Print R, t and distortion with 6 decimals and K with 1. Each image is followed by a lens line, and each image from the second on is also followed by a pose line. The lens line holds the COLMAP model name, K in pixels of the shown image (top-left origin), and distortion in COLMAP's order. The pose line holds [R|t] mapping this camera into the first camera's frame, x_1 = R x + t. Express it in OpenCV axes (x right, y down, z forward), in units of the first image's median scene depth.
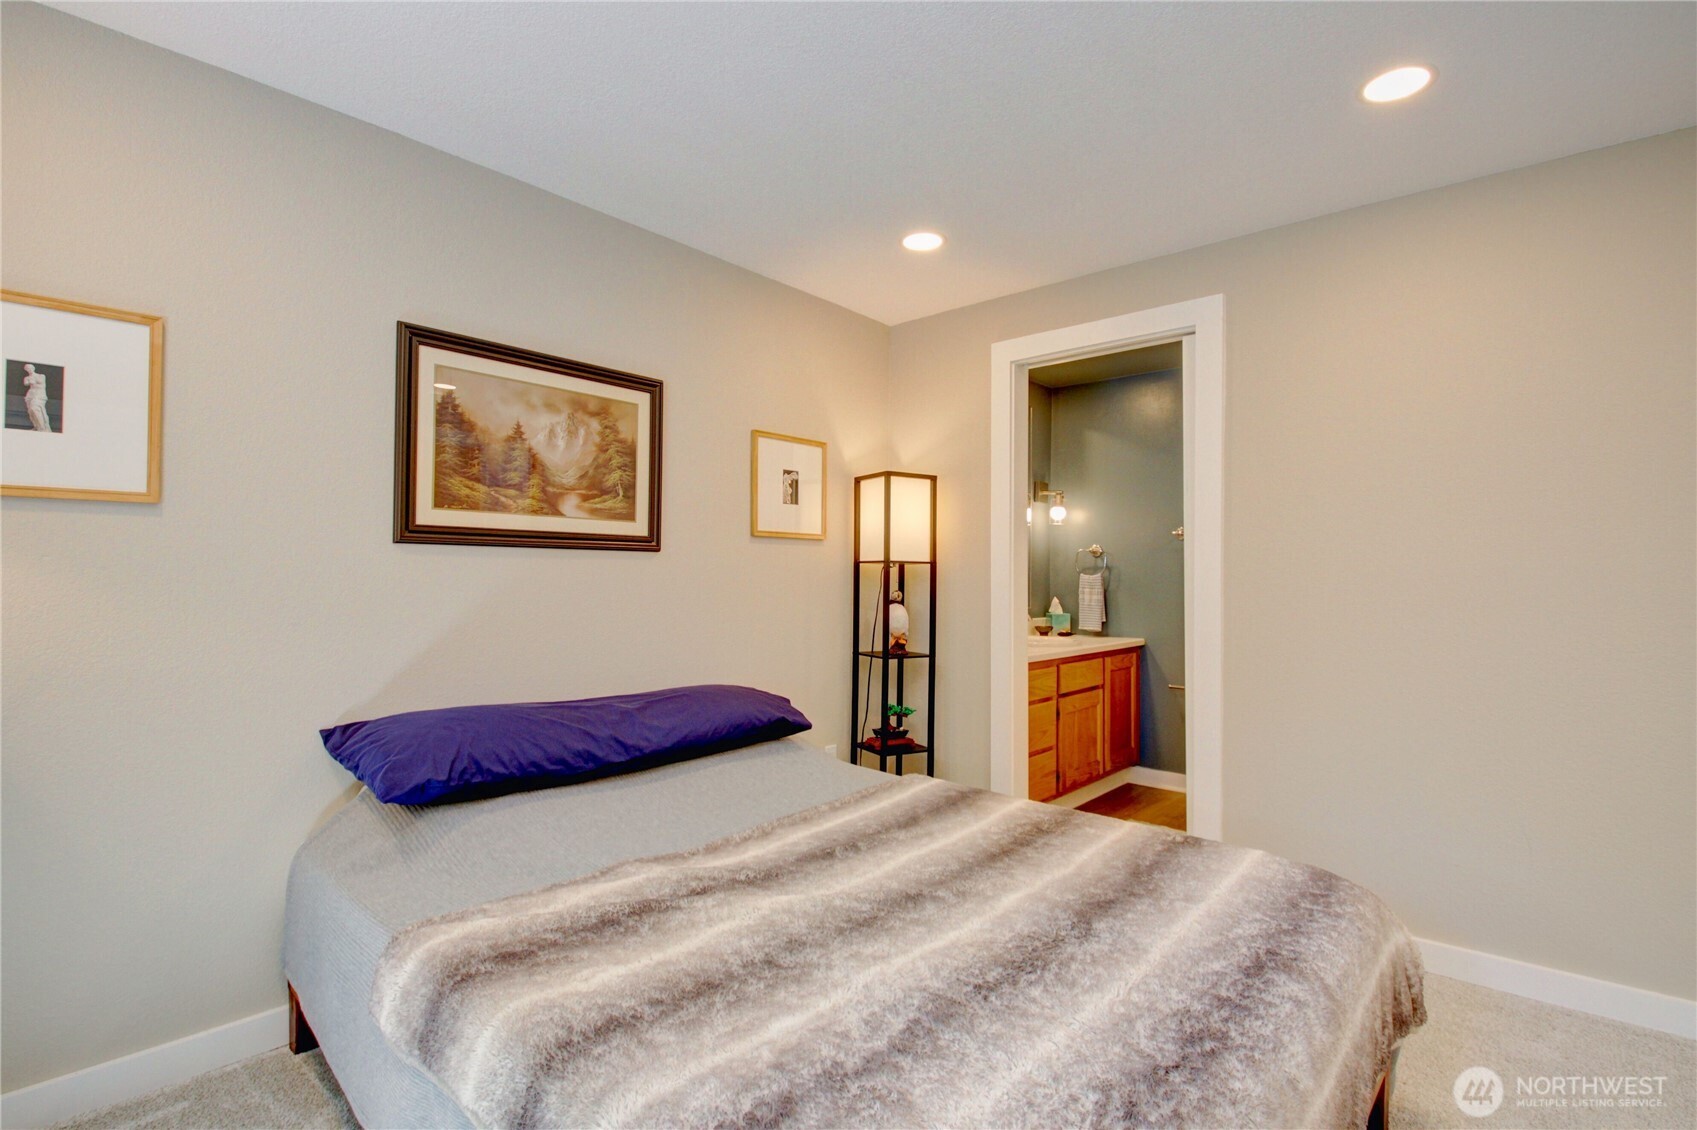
lens RADIAL K [[784.9, 0, 840.7], [0, 784.9, 576.5], [0, 0, 1]] dist [-0.019311, -0.004583]
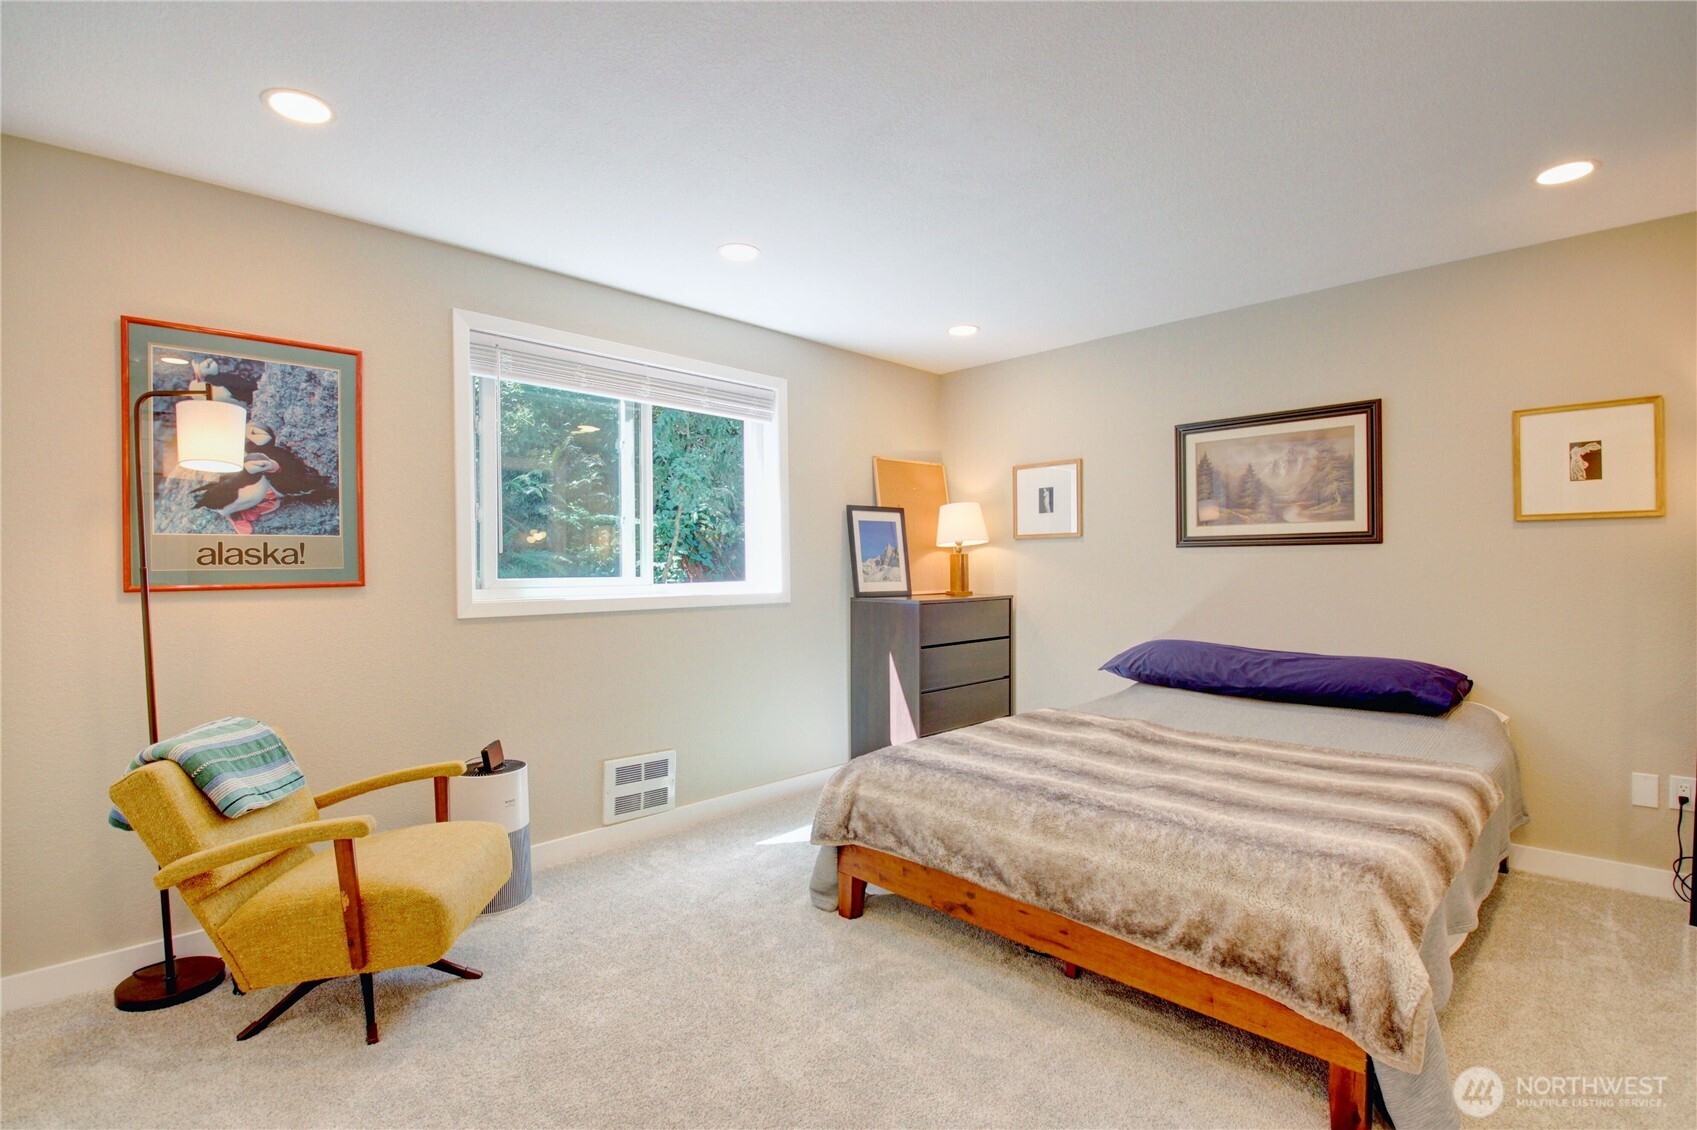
lens RADIAL K [[784.9, 0, 816.0], [0, 784.9, 570.0], [0, 0, 1]] dist [-0.019311, -0.004583]
pose [[-0.082333, -0.001046, -0.996604, 1.267636], [0.008405, 0.999963, -0.001744, 0.004721], [0.996569, -0.008520, -0.082322, 0.306088]]
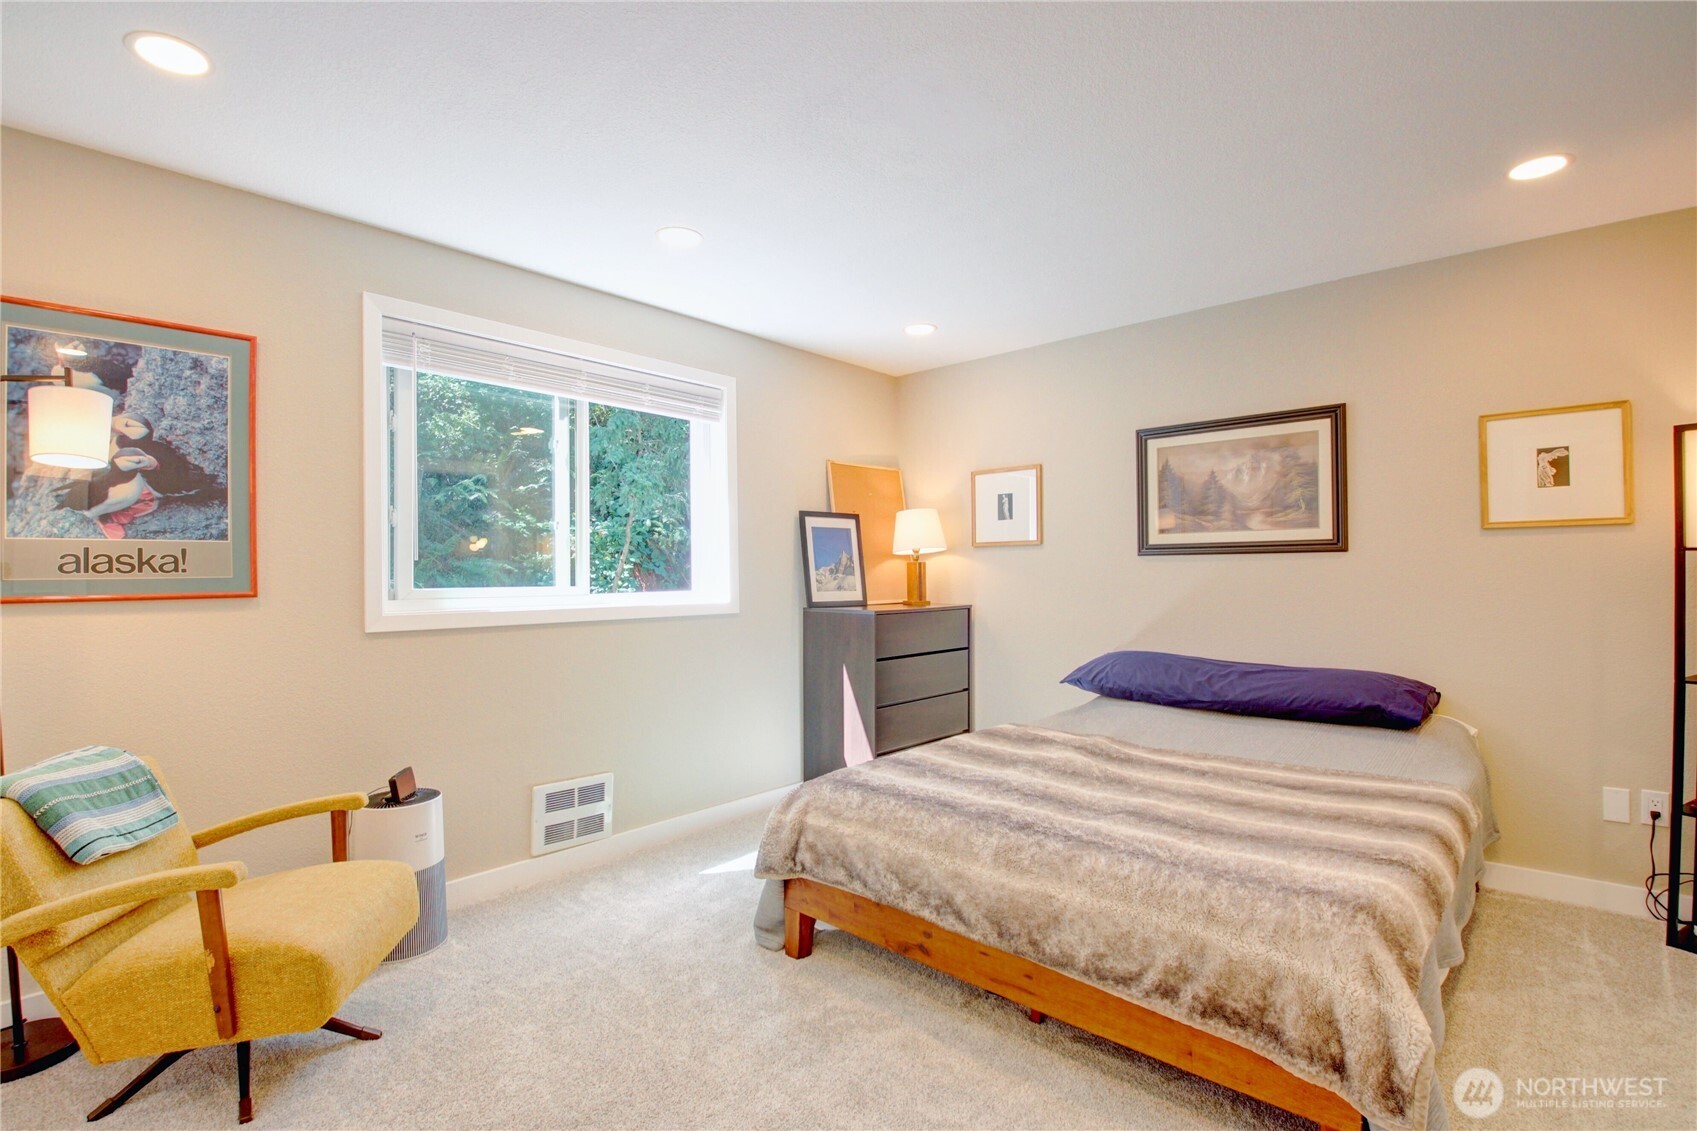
lens RADIAL K [[784.9, 0, 812.5], [0, 784.9, 567.7], [0, 0, 1]] dist [-0.019311, -0.004583]
pose [[-0.035584, -0.014725, -0.999258, 1.179938], [0.008406, 0.999852, -0.015033, 0.003837], [0.999331, -0.008935, -0.035455, 0.319392]]
